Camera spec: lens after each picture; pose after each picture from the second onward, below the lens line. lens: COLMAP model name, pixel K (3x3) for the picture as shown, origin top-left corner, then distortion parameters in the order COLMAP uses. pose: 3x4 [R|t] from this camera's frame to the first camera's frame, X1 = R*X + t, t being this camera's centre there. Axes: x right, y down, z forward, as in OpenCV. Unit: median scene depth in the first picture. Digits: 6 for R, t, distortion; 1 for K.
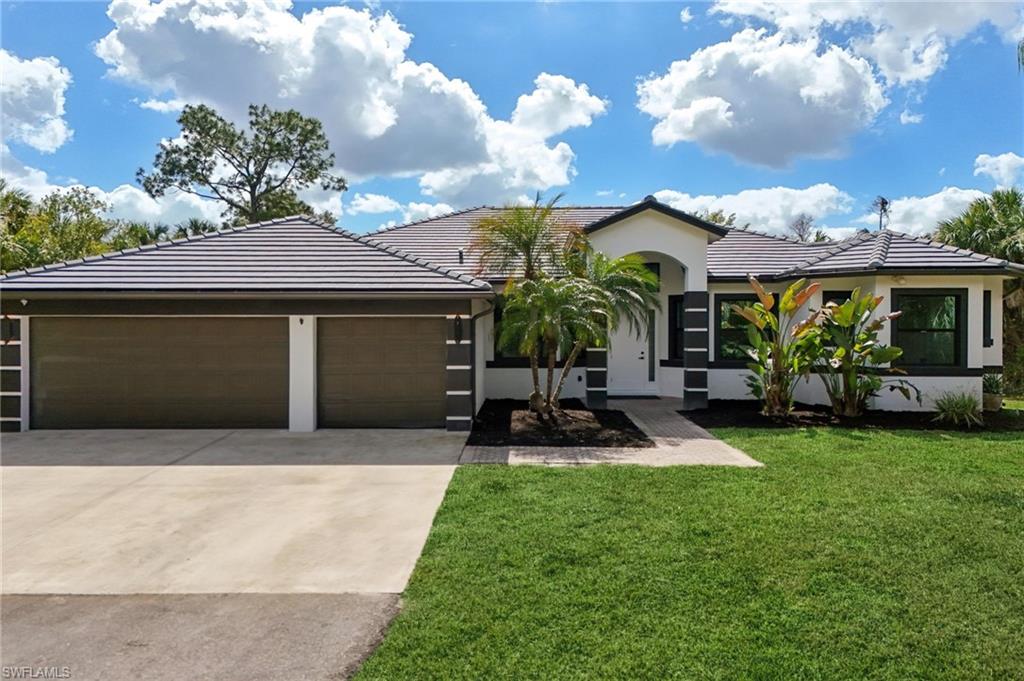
lens RADIAL K [[745.2, 0, 511.3], [0, 745.2, 345.5], [0, 0, 1]] dist [0.038537, -0.004635]
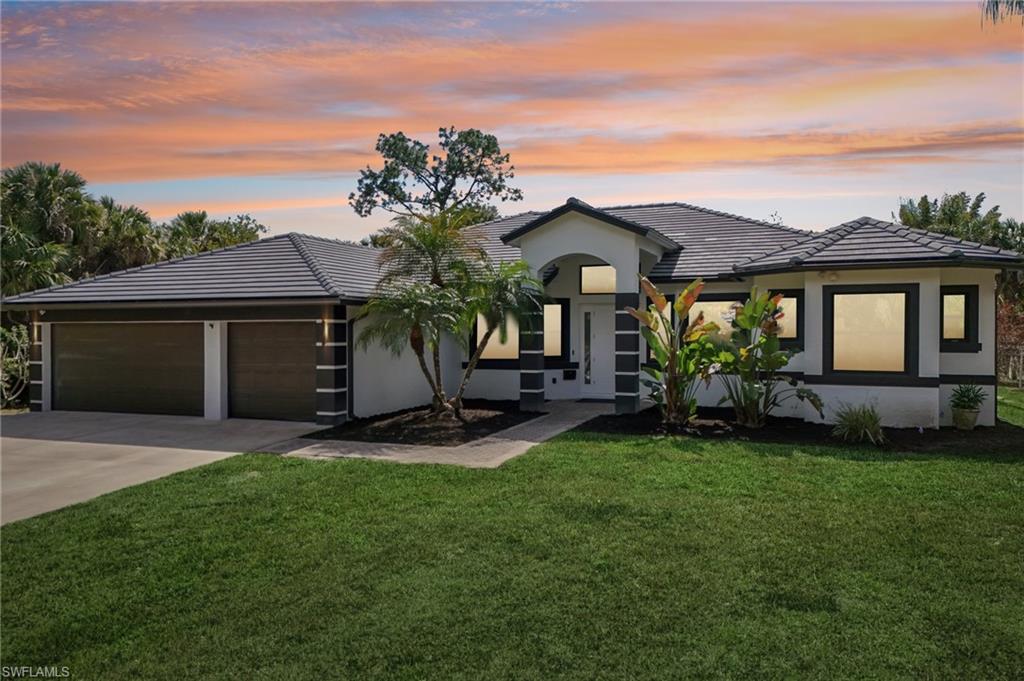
lens RADIAL K [[745.2, 0, 511.3], [0, 745.2, 345.5], [0, 0, 1]] dist [0.038537, -0.004635]
pose [[0.939415, 0.004307, -0.342756, 0.464059], [-0.005542, 0.999981, -0.002625, -0.000840], [0.342738, 0.004365, 0.939421, 0.042956]]
